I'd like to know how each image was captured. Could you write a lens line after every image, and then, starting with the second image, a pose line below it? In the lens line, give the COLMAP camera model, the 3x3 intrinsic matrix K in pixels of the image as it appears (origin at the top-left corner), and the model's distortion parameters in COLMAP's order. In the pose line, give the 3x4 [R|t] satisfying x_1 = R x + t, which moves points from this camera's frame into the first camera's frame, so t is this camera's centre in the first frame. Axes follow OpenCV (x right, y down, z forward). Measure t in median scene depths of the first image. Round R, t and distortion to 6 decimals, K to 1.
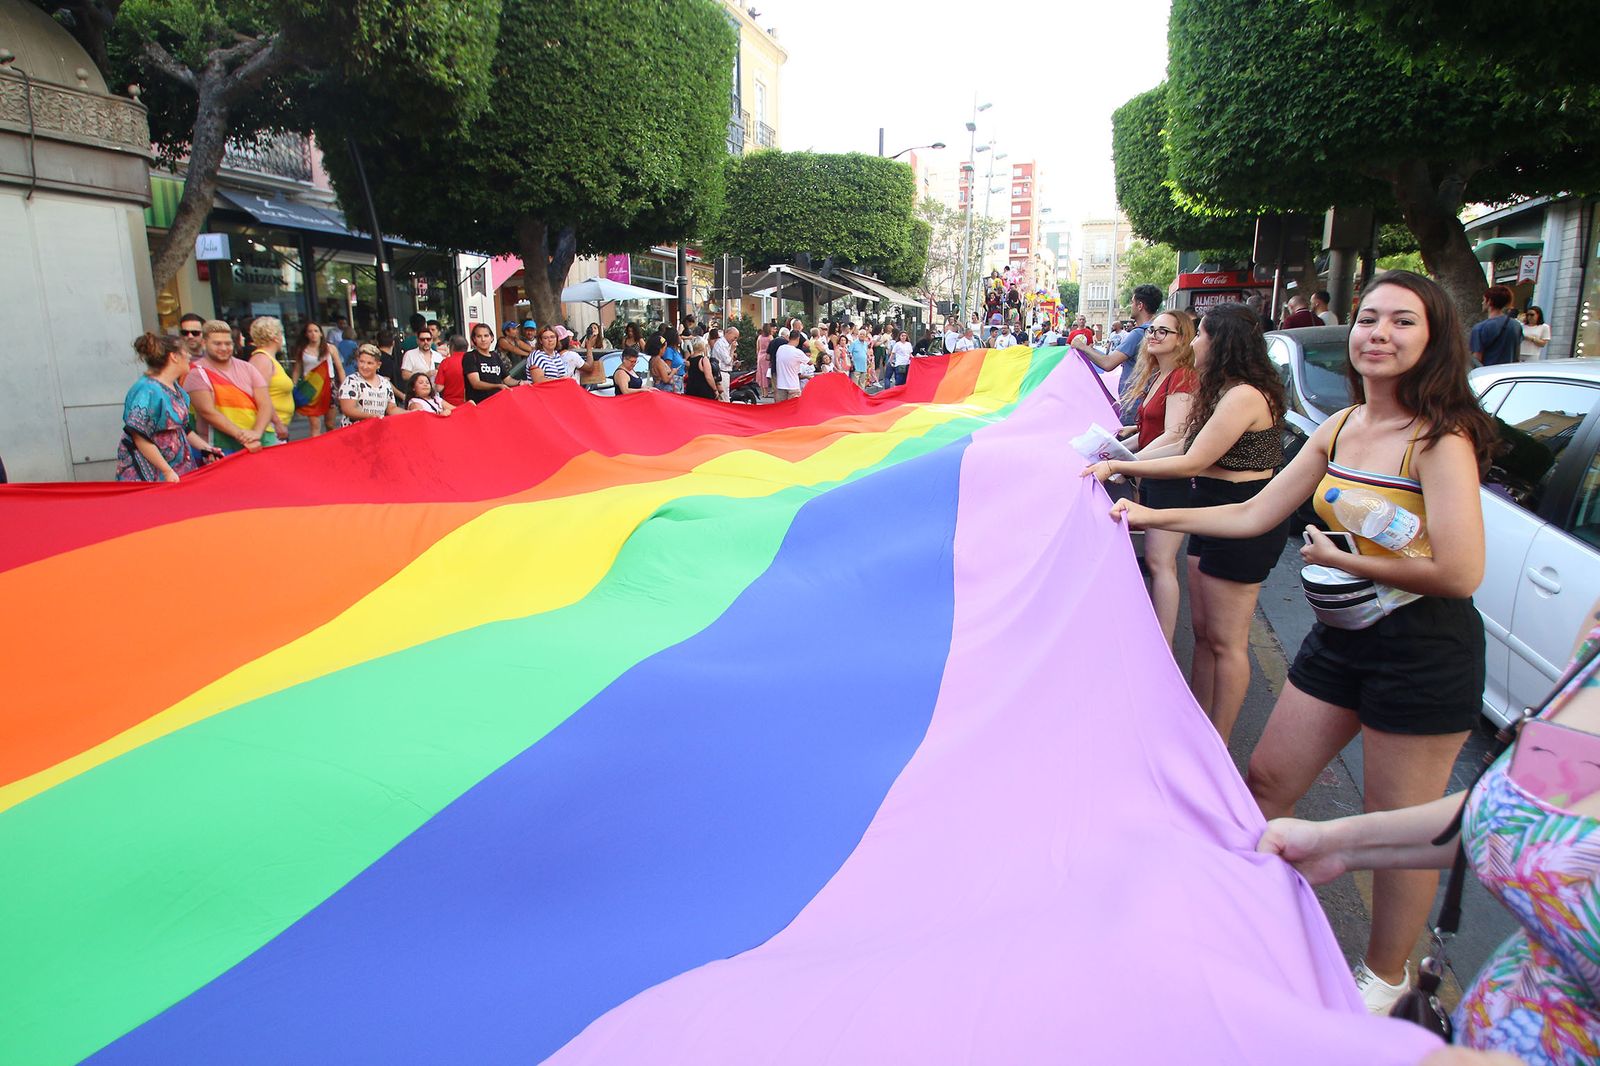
lens RADIAL K [[902.0, 0, 786.8], [0, 902.0, 548.2], [0, 0, 1]] dist [-0.024509, -0.003928]
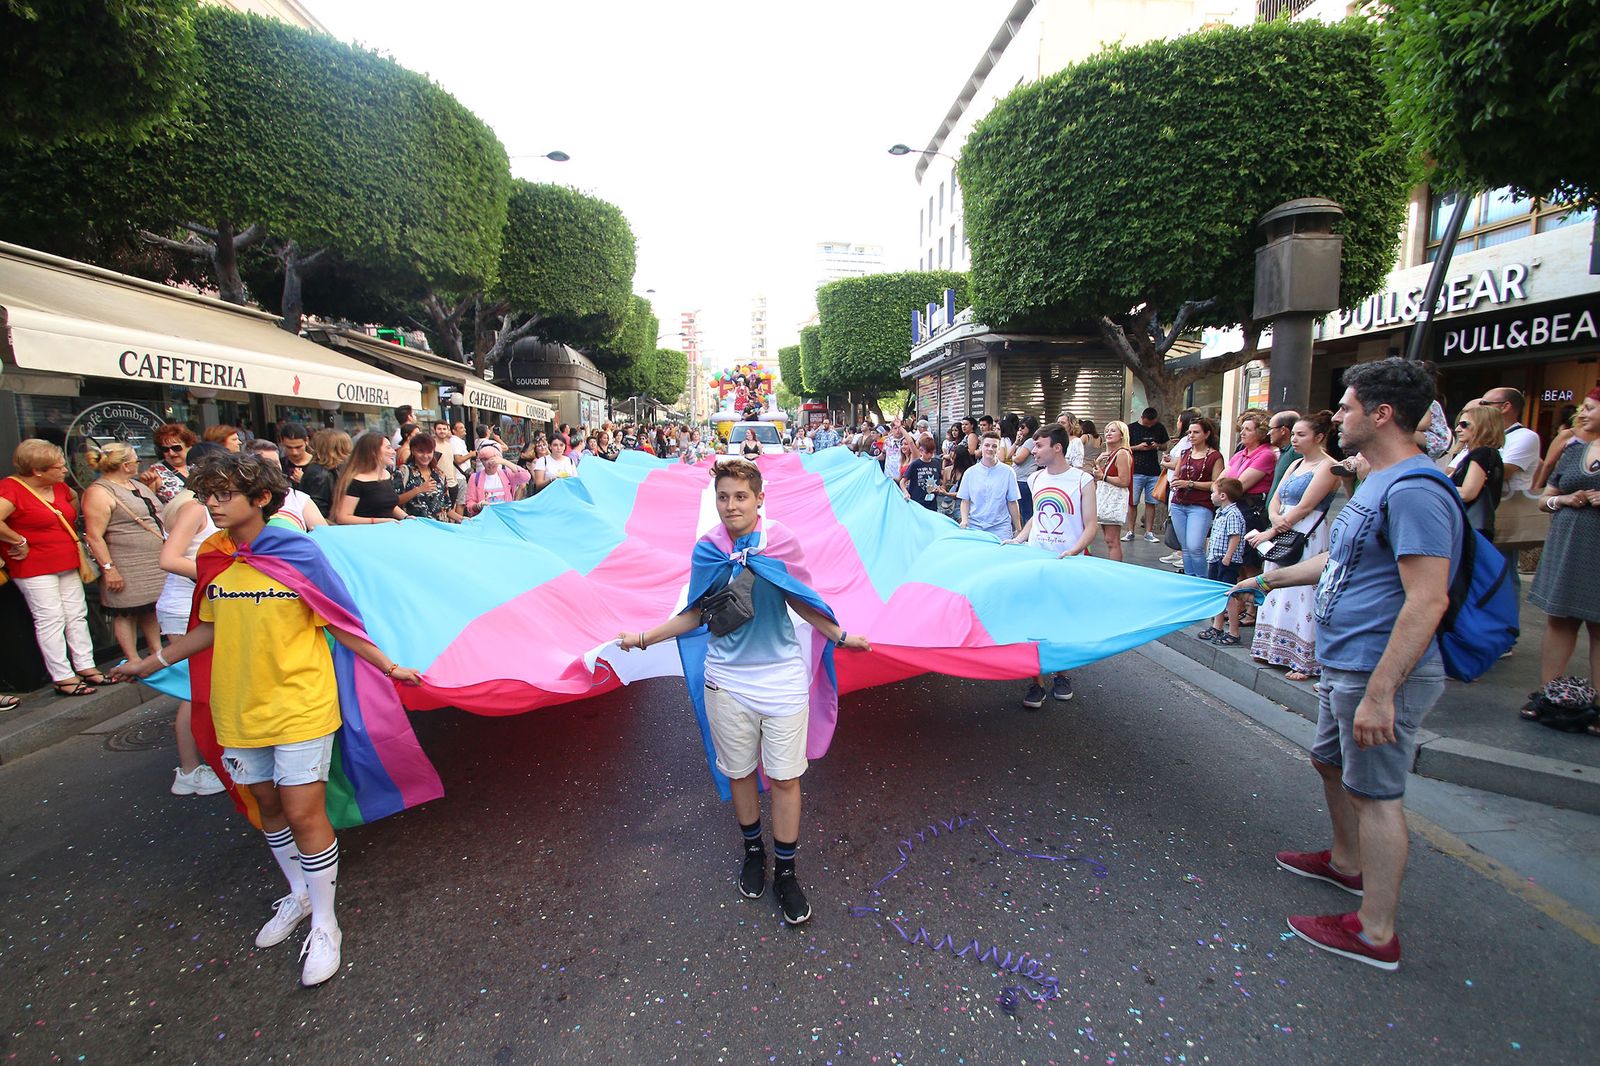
lens RADIAL K [[741.3, 0, 786.5], [0, 741.3, 541.4], [0, 0, 1]] dist [0.008369, -0.013819]
pose [[0.923796, -0.048271, 0.379829, -0.535779], [0.079879, 0.994490, -0.067891, 0.269062], [-0.374459, 0.093058, 0.922562, -1.117791]]
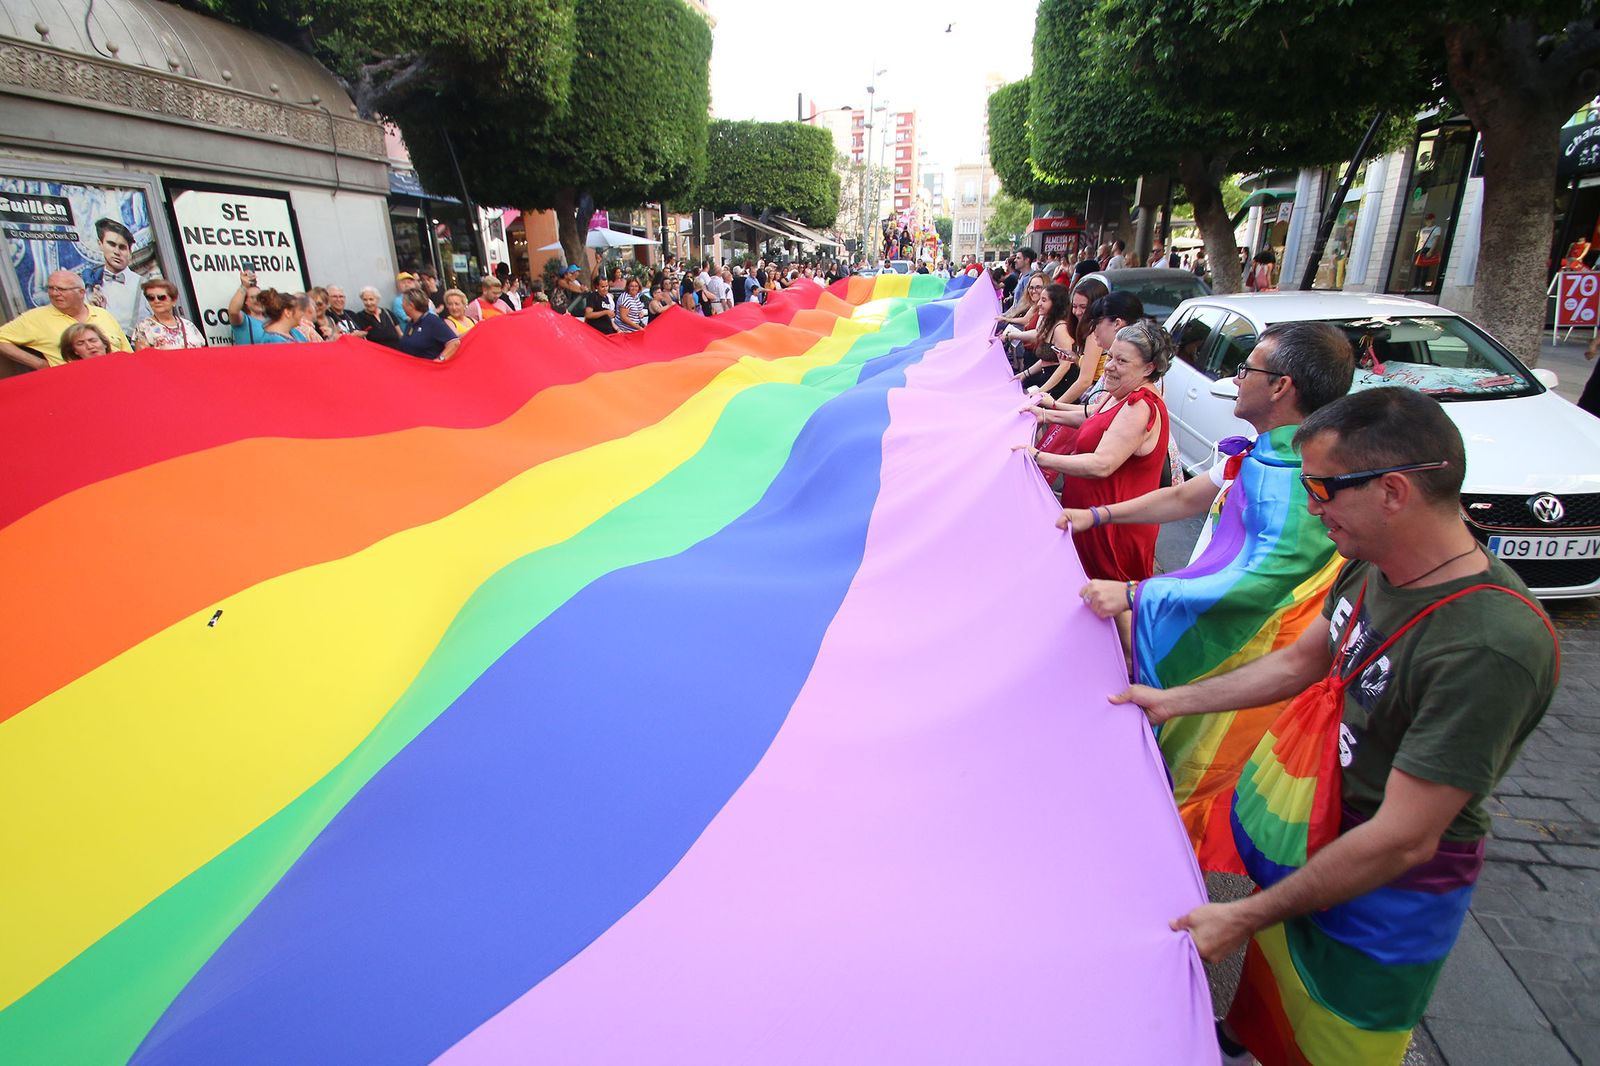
lens RADIAL K [[741.3, 0, 786.0], [0, 741.3, 545.4], [0, 0, 1]] dist [0.008369, -0.013819]
pose [[0.994560, -0.044805, 0.094037, -0.076887], [0.032340, 0.990971, 0.130121, 0.025137], [-0.099018, -0.126372, 0.987029, -0.161008]]
